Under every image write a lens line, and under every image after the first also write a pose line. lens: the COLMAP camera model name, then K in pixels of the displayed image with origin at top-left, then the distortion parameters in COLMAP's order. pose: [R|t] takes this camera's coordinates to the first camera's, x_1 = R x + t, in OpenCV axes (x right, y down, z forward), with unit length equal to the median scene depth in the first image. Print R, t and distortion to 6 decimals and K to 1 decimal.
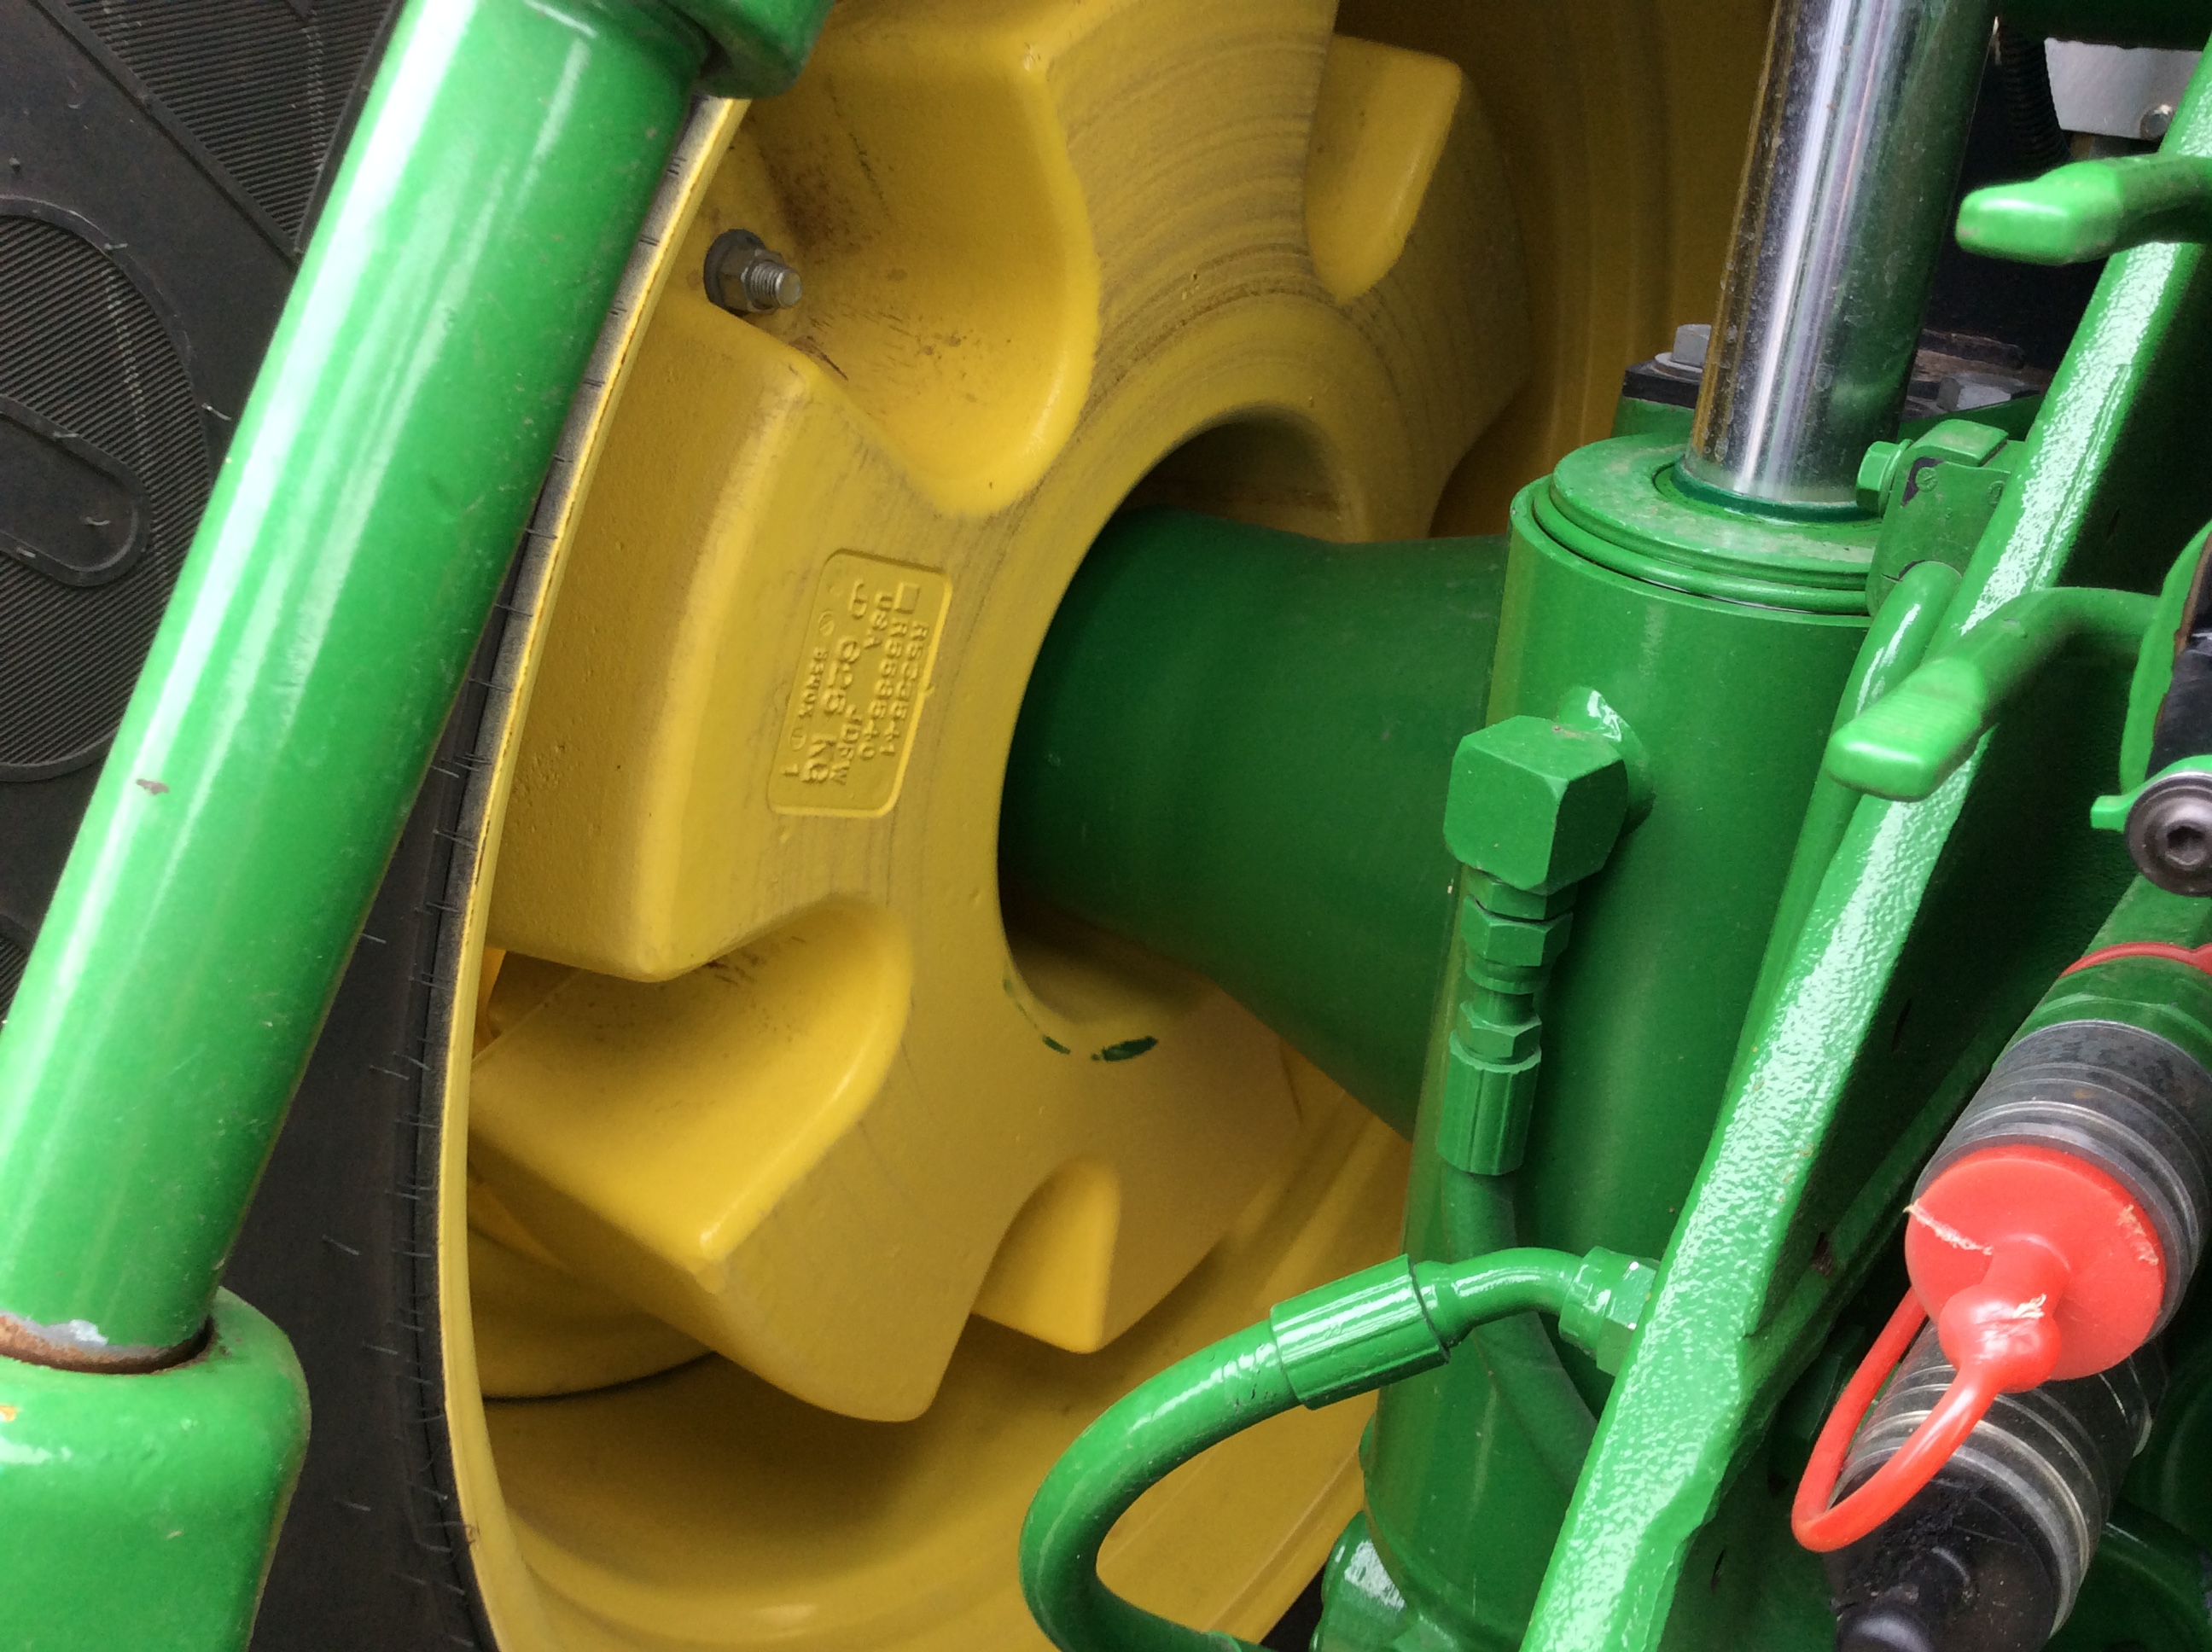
lens RADIAL K [[2004.0, 0, 1065.2], [0, 2004.0, 835.3], [0, 0, 1]] dist [0.124671, -0.138777]
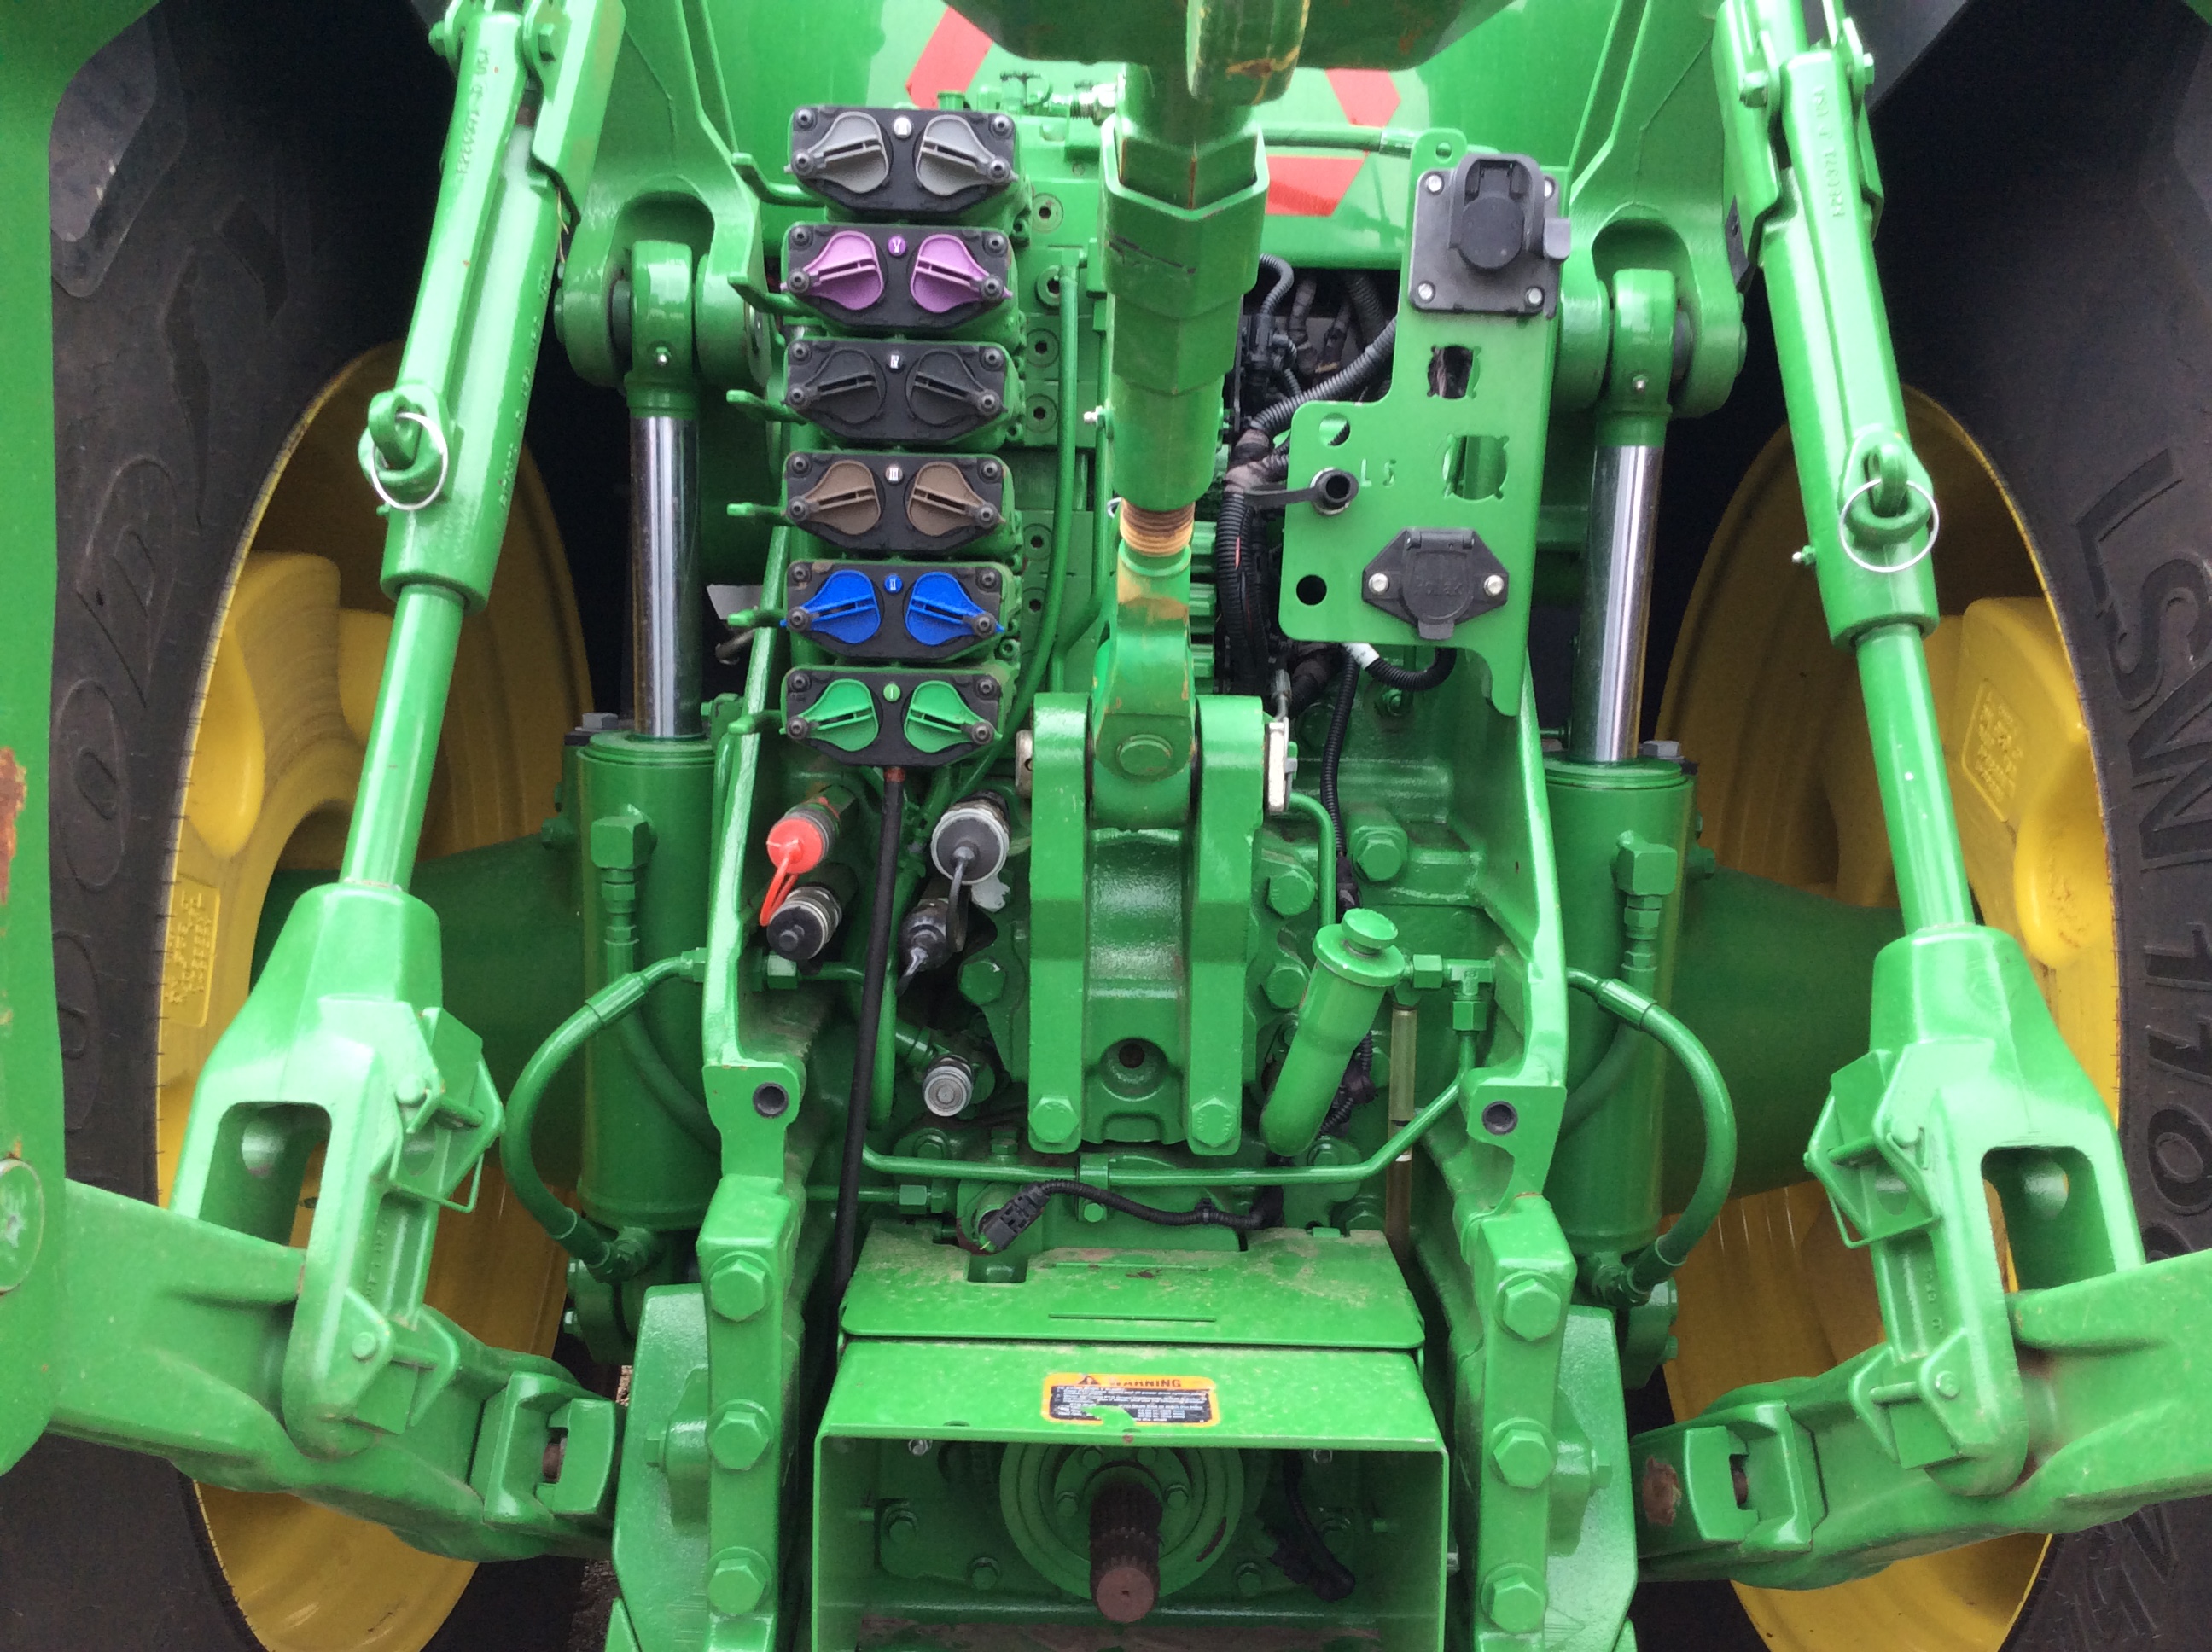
lens RADIAL K [[2004.0, 0, 1065.2], [0, 2004.0, 835.3], [0, 0, 1]] dist [0.124671, -0.138777]
pose [[0.808134, -0.139356, 0.572275, -0.867397], [0.278935, 0.946296, -0.163461, 0.601892], [-0.518762, 0.291726, 0.803605, -1.576721]]
